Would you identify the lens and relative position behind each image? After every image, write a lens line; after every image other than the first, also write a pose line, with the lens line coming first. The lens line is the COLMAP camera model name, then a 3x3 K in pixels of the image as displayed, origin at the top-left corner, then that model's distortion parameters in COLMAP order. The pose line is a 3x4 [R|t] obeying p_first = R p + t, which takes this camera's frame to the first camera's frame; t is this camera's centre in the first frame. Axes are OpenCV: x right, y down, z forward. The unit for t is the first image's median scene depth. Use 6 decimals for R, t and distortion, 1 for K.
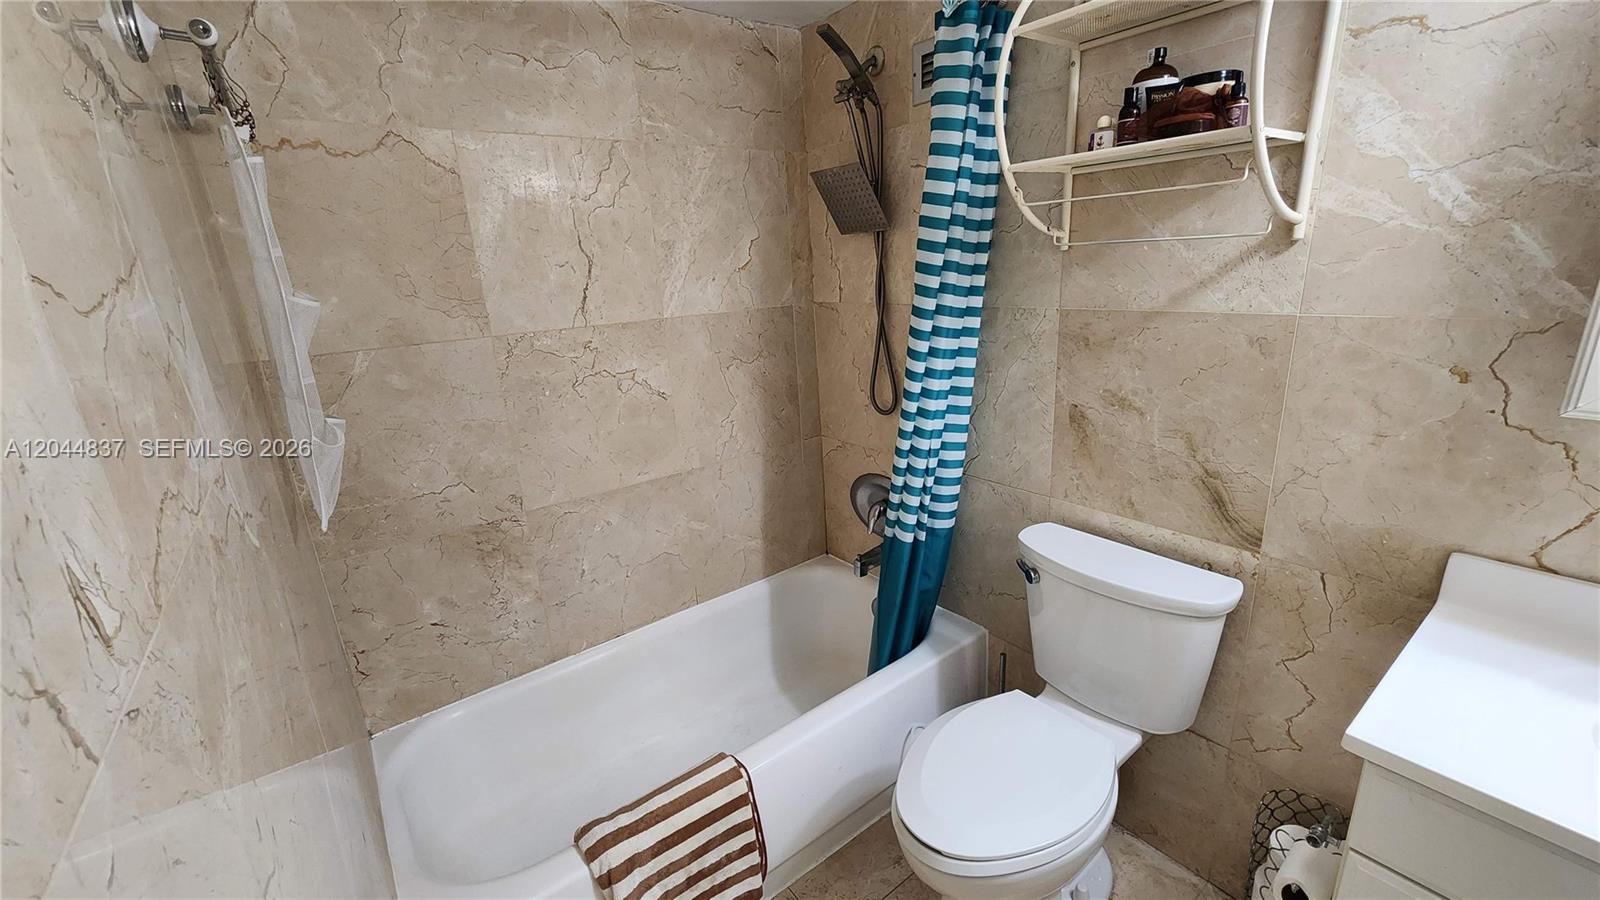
lens RADIAL K [[660.4, 0, 810.7], [0, 660.4, 456.5], [0, 0, 1]] dist [-0.001295, 0.000025]
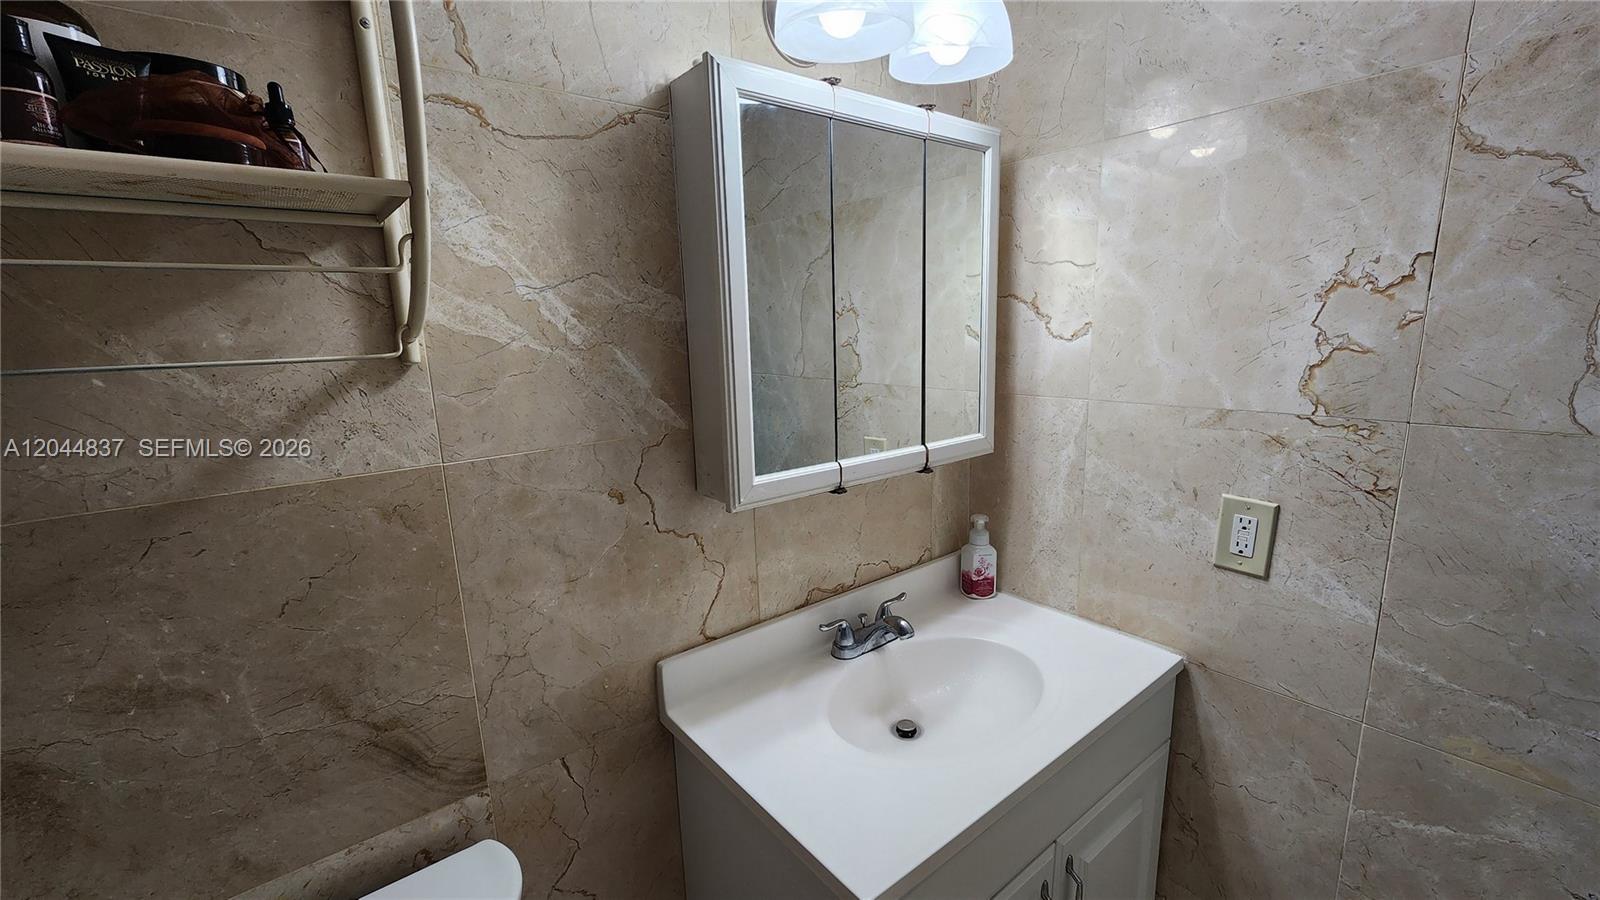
lens RADIAL K [[660.4, 0, 810.7], [0, 660.4, 456.5], [0, 0, 1]] dist [-0.001295, 0.000025]
pose [[-0.030293, -0.147233, 0.988638, 0.020224], [0.311941, 0.938298, 0.149295, -0.205052], [-0.949618, 0.312919, 0.017504, 0.603747]]
